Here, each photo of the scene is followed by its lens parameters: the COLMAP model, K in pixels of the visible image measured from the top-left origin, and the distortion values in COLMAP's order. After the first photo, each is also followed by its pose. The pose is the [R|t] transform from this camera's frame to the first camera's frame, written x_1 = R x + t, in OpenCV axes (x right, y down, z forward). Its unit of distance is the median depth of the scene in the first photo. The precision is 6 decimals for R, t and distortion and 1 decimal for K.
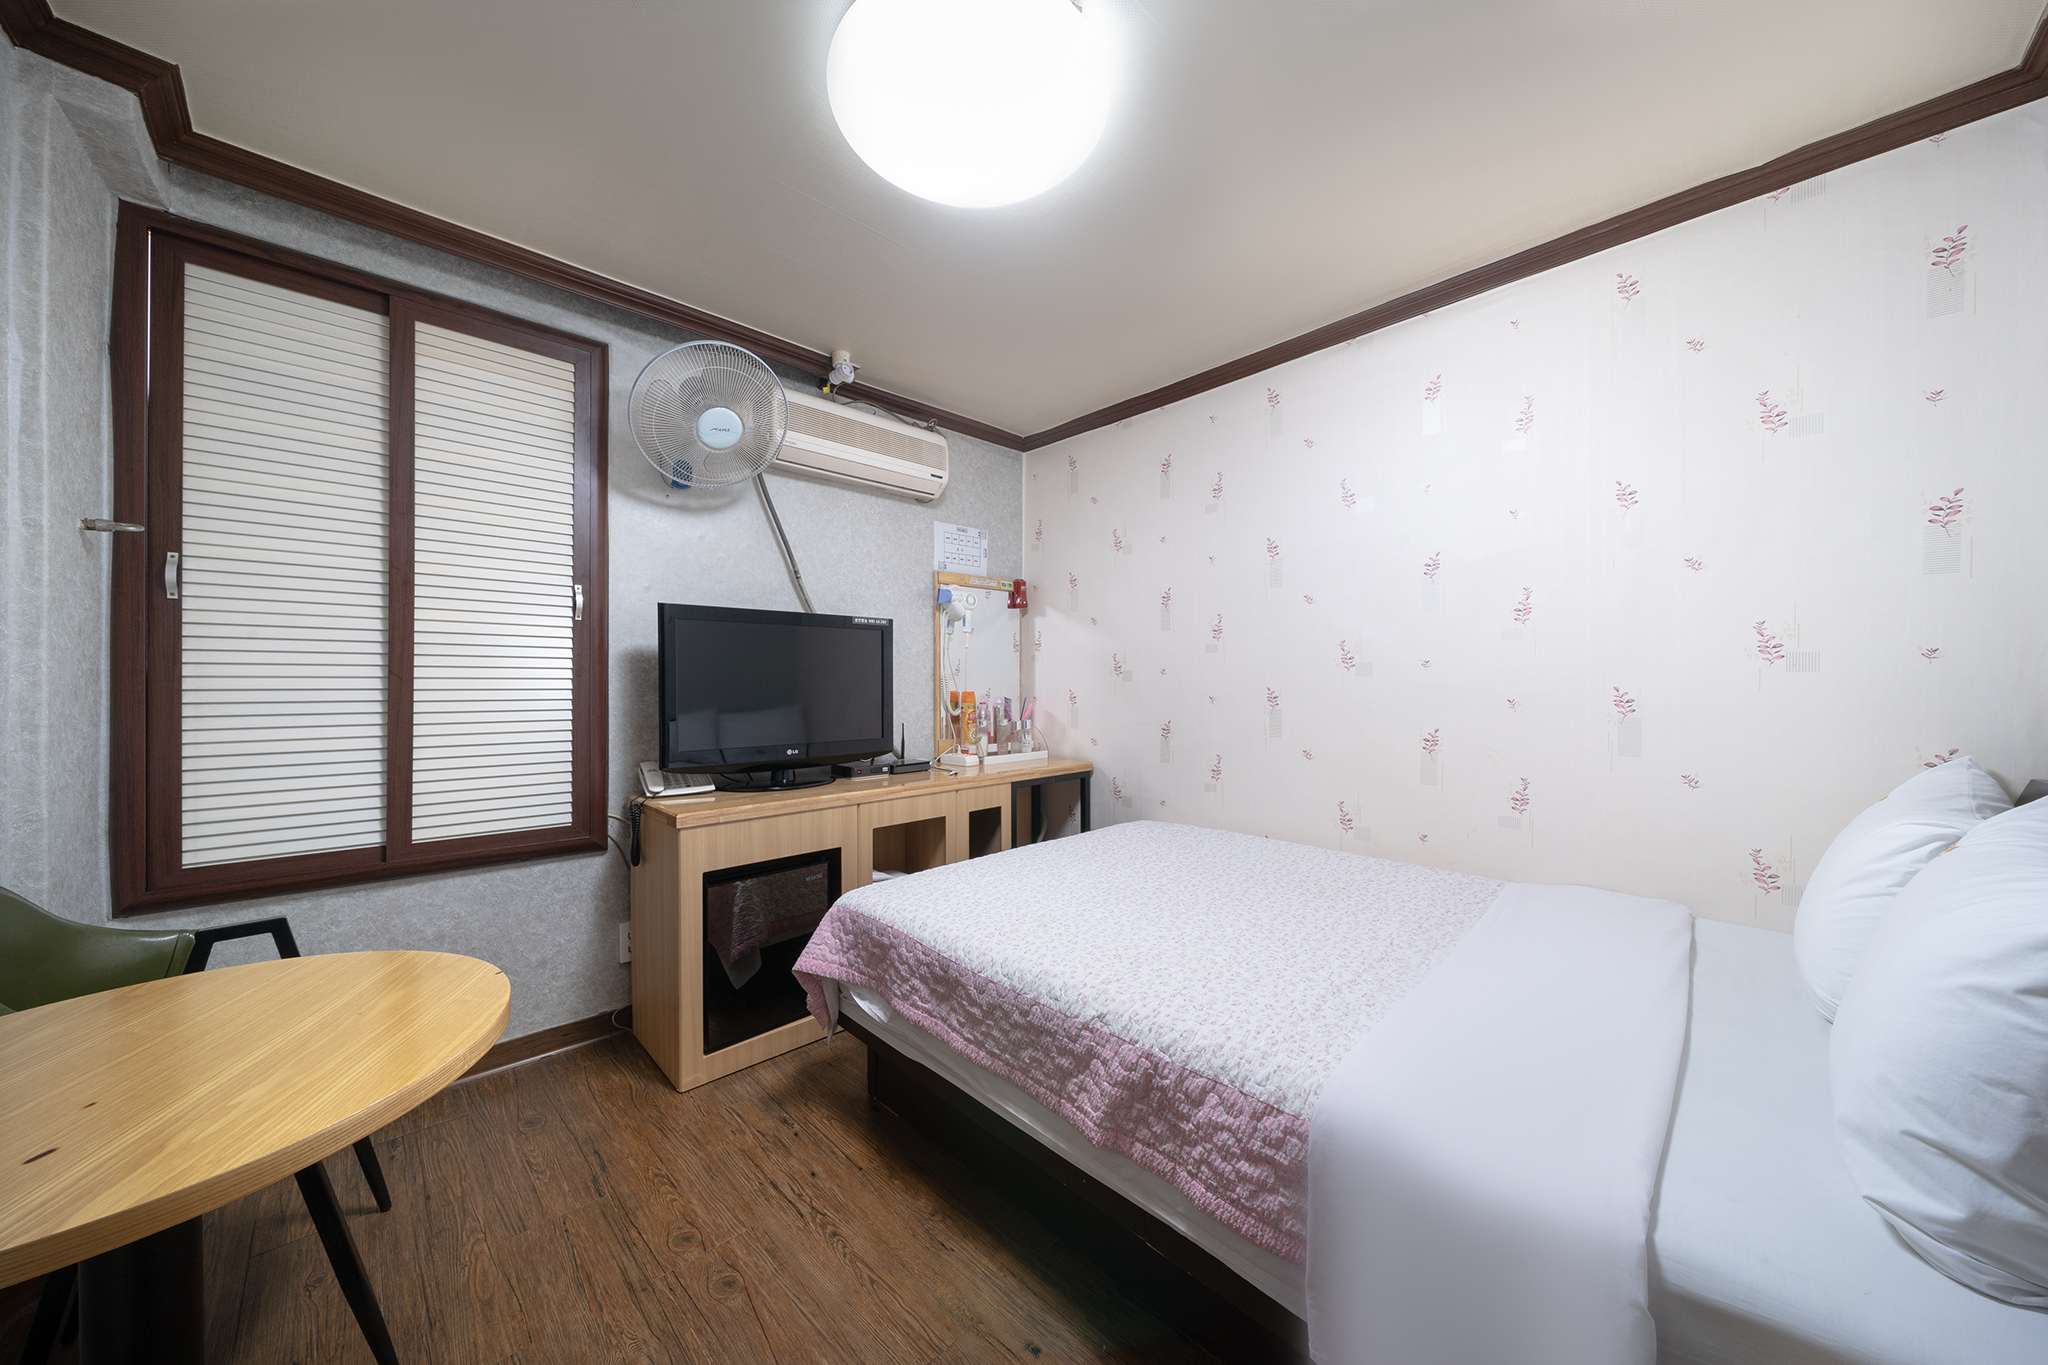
lens RADIAL K [[698.4, 0, 1022.1], [0, 698.4, 684.2], [0, 0, 1]] dist [-0.007731, -0.000099]
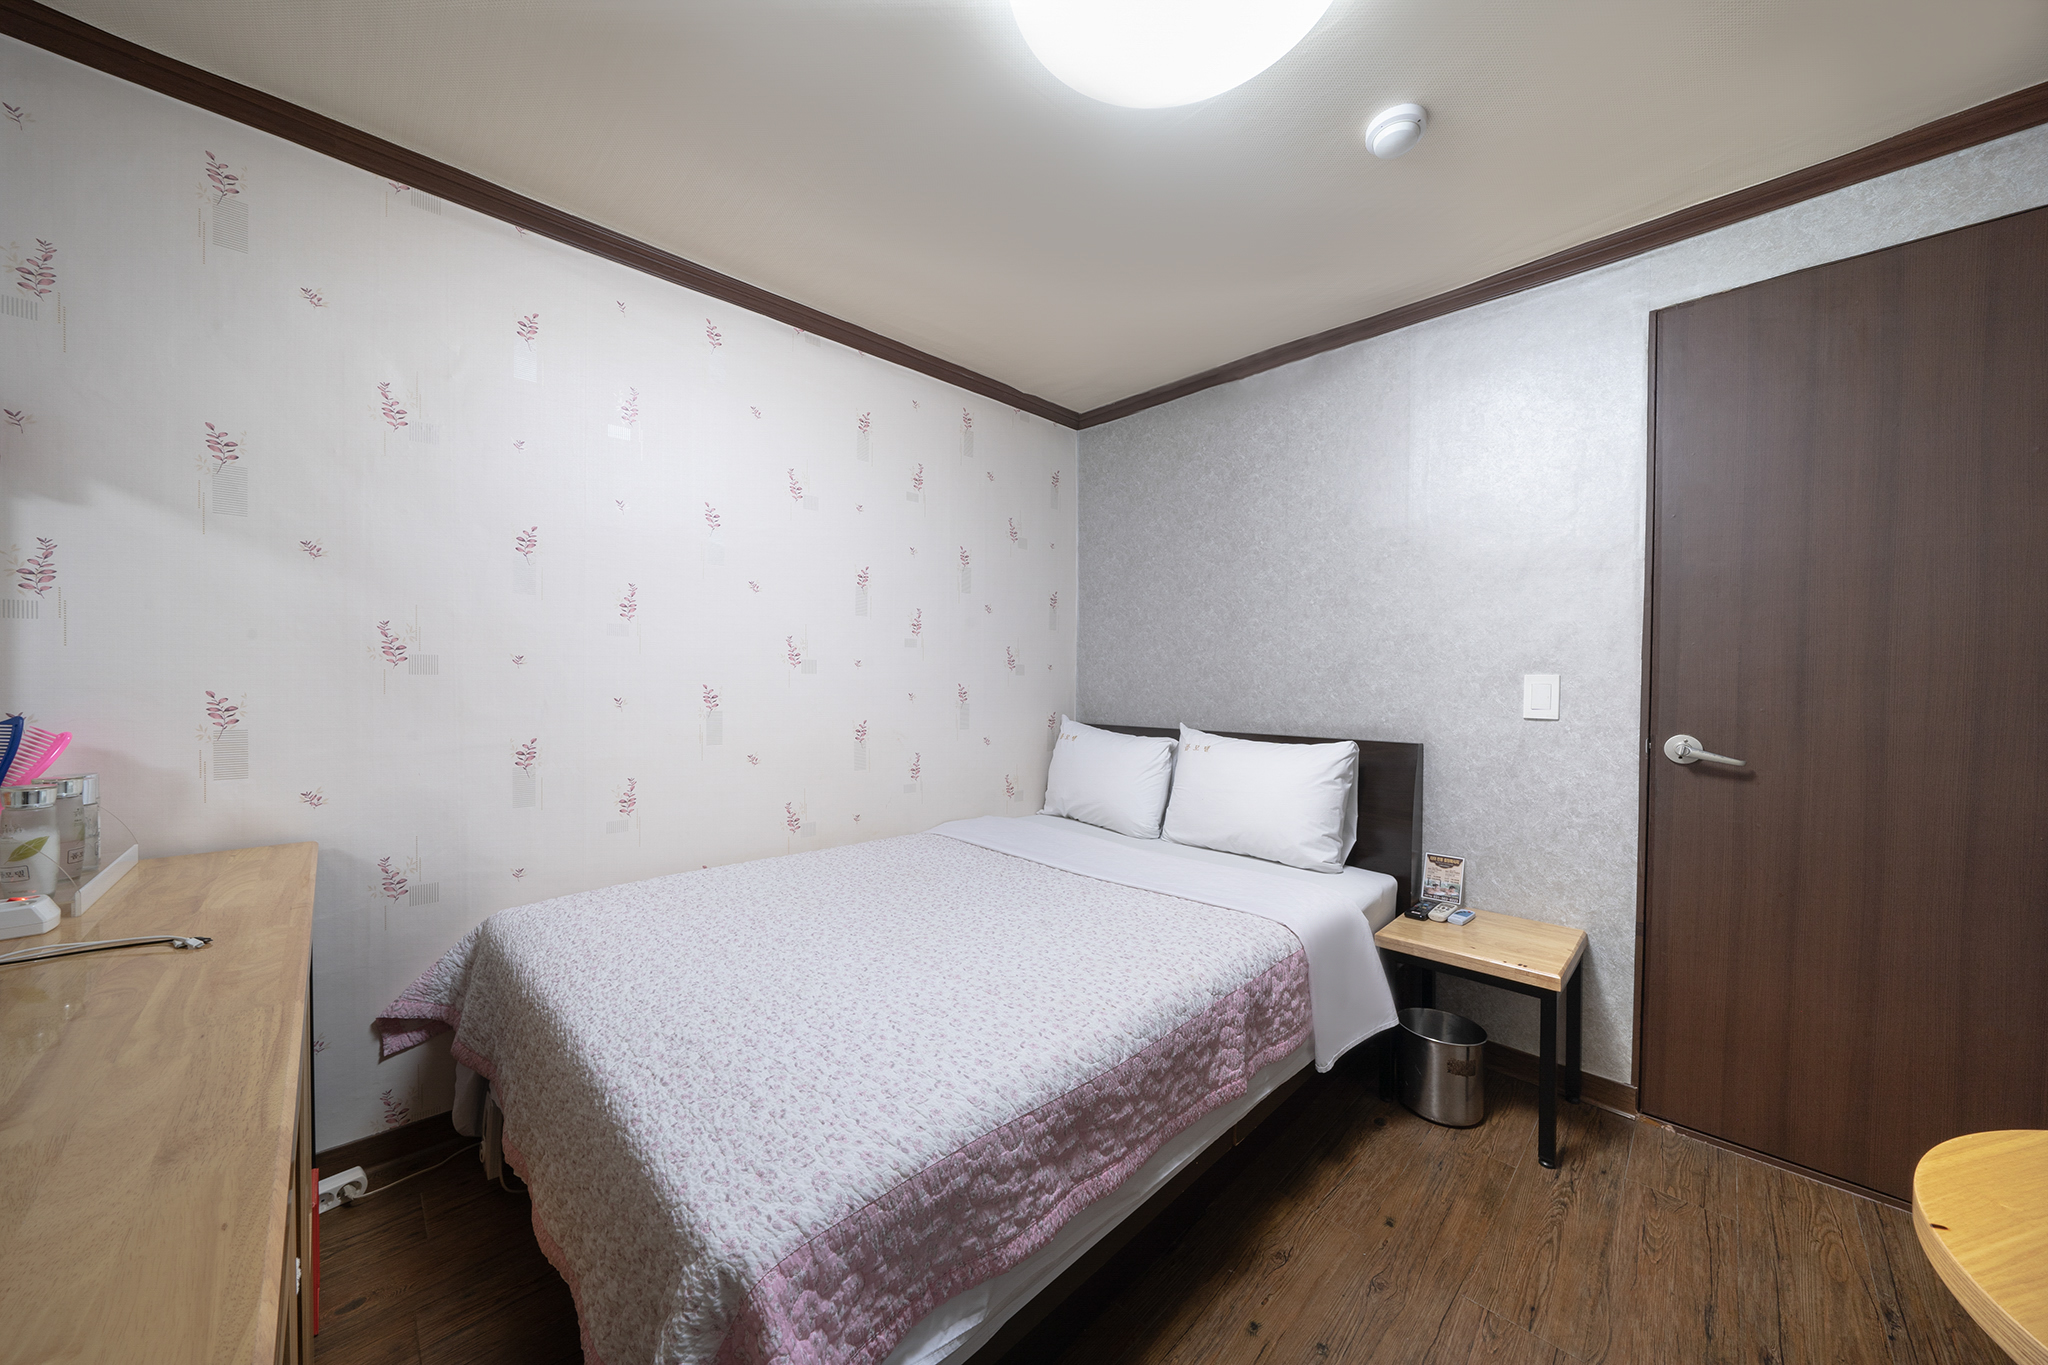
lens RADIAL K [[763.1, 0, 1026.4], [0, 763.1, 694.4], [0, 0, 1]] dist [-0.010670, -0.000071]
pose [[-0.056622, -0.017870, 0.998236, -0.794696], [-0.000861, 0.999840, 0.017850, -0.004377], [-0.998395, 0.000151, -0.056628, 1.033318]]
